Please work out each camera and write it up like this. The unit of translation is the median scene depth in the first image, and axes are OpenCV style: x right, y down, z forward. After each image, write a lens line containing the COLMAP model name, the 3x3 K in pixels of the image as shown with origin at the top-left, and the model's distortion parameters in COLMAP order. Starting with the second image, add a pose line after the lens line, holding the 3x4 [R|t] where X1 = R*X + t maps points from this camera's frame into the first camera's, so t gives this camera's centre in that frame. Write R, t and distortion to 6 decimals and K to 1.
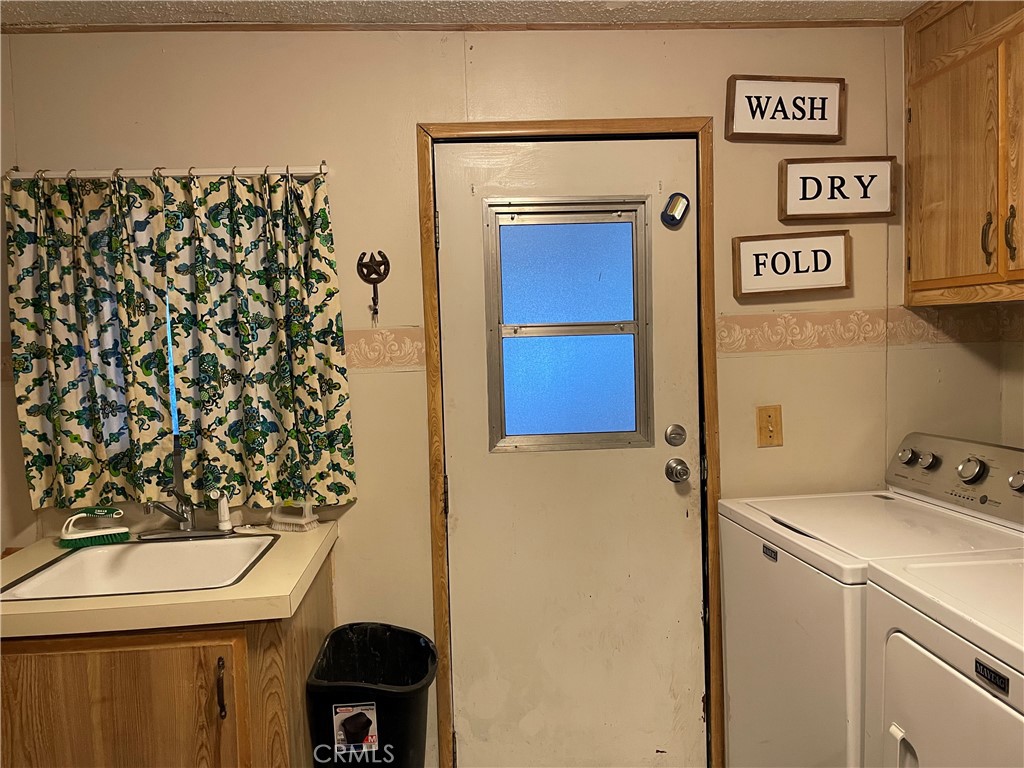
lens RADIAL K [[774.1, 0, 507.6], [0, 774.1, 377.4], [0, 0, 1]] dist [0.094245, -0.120247]
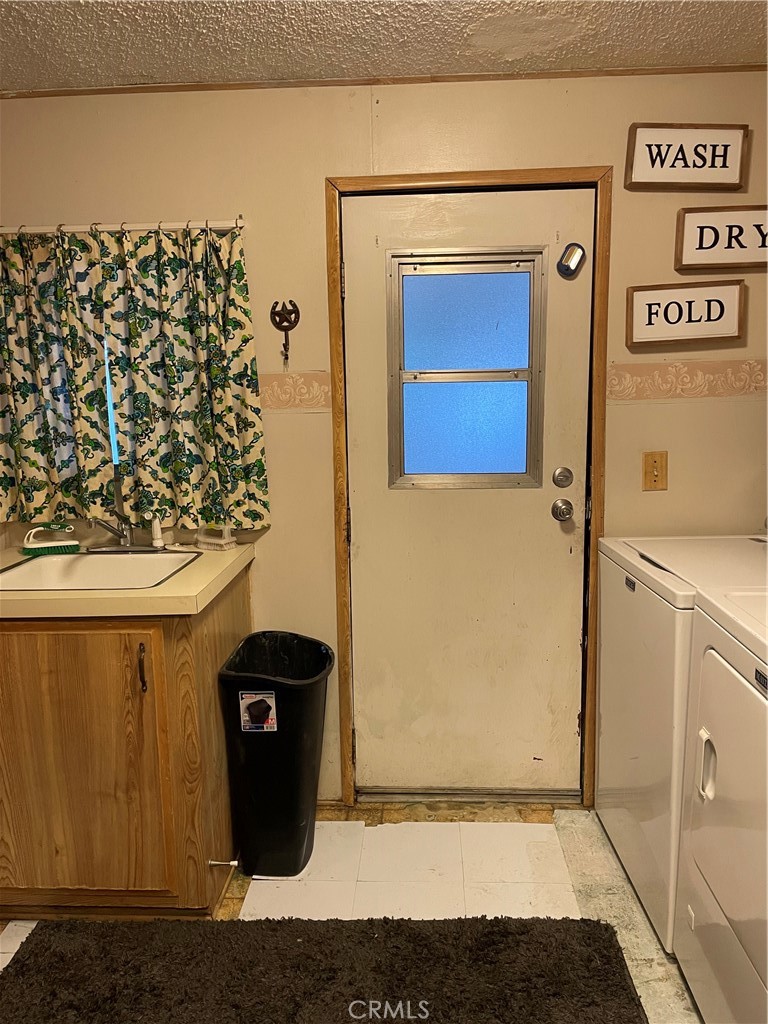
lens RADIAL K [[774.1, 0, 384.7], [0, 774.1, 508.1], [0, 0, 1]] dist [0.094245, -0.120247]
pose [[0.993121, 0.032747, -0.112420, 0.101157], [-0.020882, 0.994239, 0.105135, 0.009608], [0.115215, -0.102064, 0.988083, -0.096336]]
